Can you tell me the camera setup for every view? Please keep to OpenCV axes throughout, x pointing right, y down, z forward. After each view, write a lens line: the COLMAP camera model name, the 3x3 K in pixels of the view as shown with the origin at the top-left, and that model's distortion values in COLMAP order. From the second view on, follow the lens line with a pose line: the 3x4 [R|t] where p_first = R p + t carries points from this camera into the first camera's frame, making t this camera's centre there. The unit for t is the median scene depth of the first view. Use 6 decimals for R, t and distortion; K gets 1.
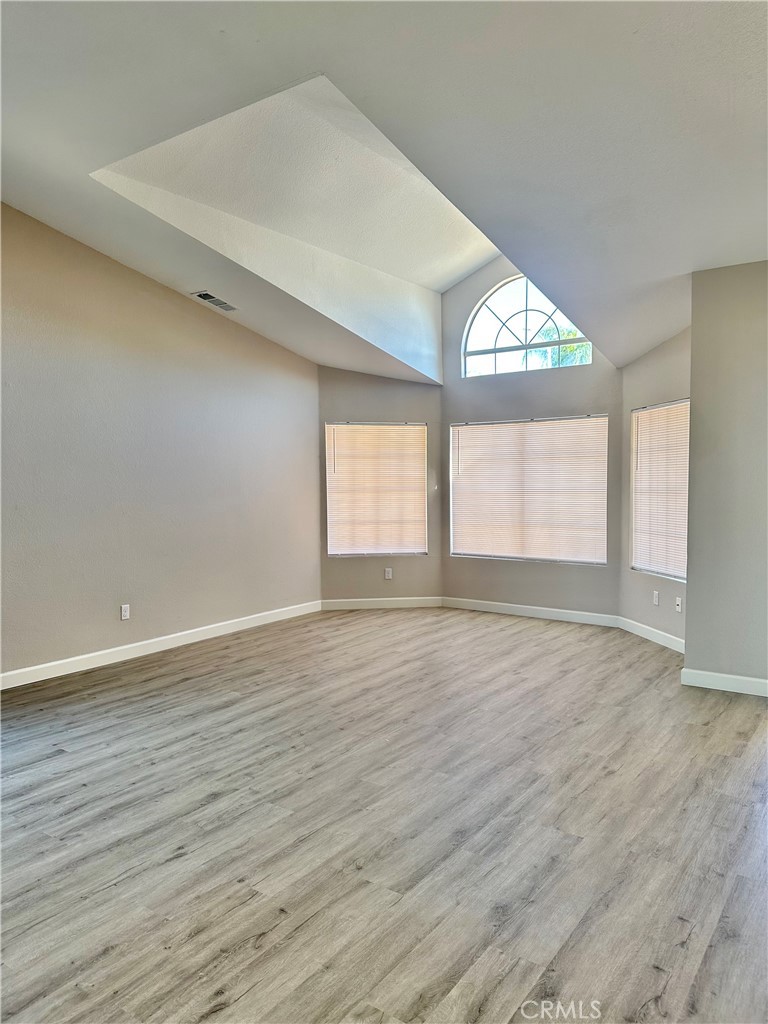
lens RADIAL K [[730.2, 0, 383.2], [0, 730.2, 511.5], [0, 0, 1]] dist [0.055601, -0.052982]
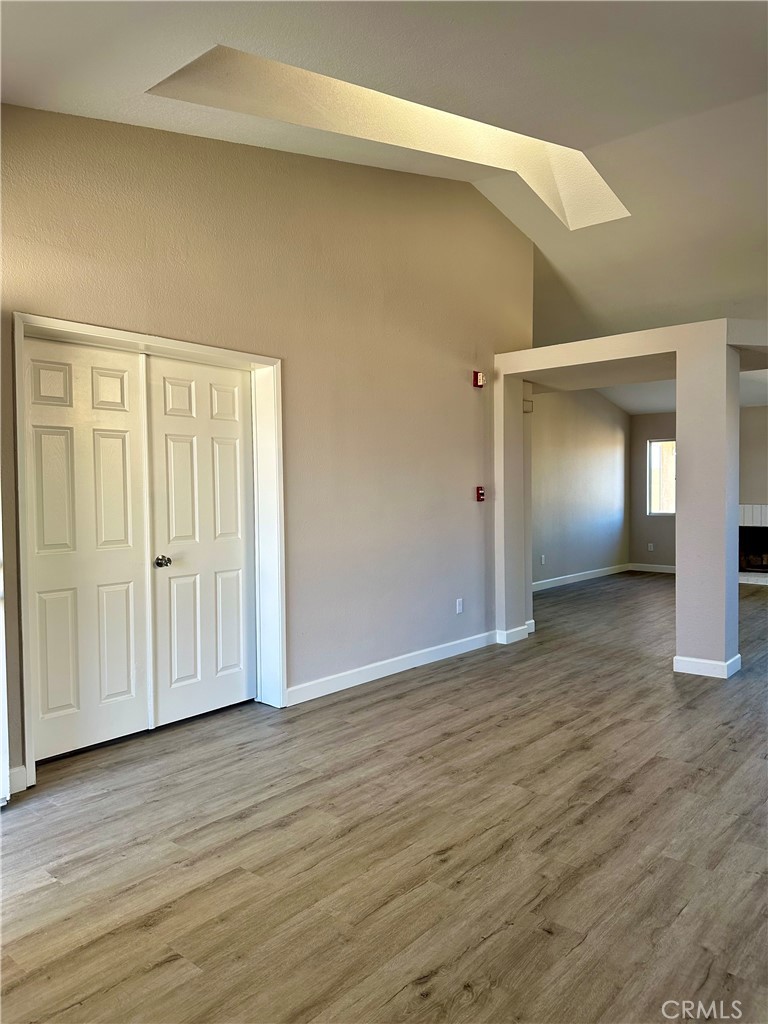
lens RADIAL K [[730.2, 0, 384.8], [0, 730.2, 511.2], [0, 0, 1]] dist [0.055601, -0.052982]
pose [[-0.996015, 0.007669, 0.088859, 0.364160], [0.014823, 0.996674, 0.080129, -0.064010], [-0.087949, 0.081127, -0.992816, 2.110088]]
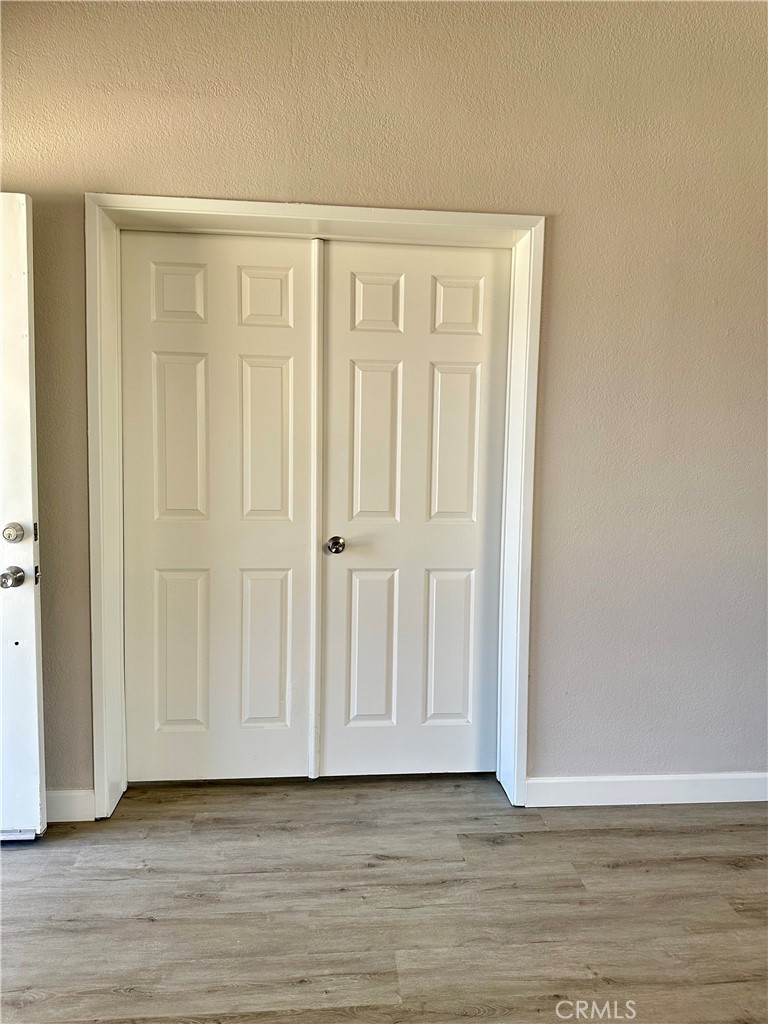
lens RADIAL K [[730.2, 0, 382.2], [0, 730.2, 509.3], [0, 0, 1]] dist [0.055601, -0.052982]
pose [[-0.655935, -0.074859, 0.751096, 0.158890], [0.020294, 0.992961, 0.116687, -0.021585], [-0.754545, 0.091782, -0.649799, 1.356527]]
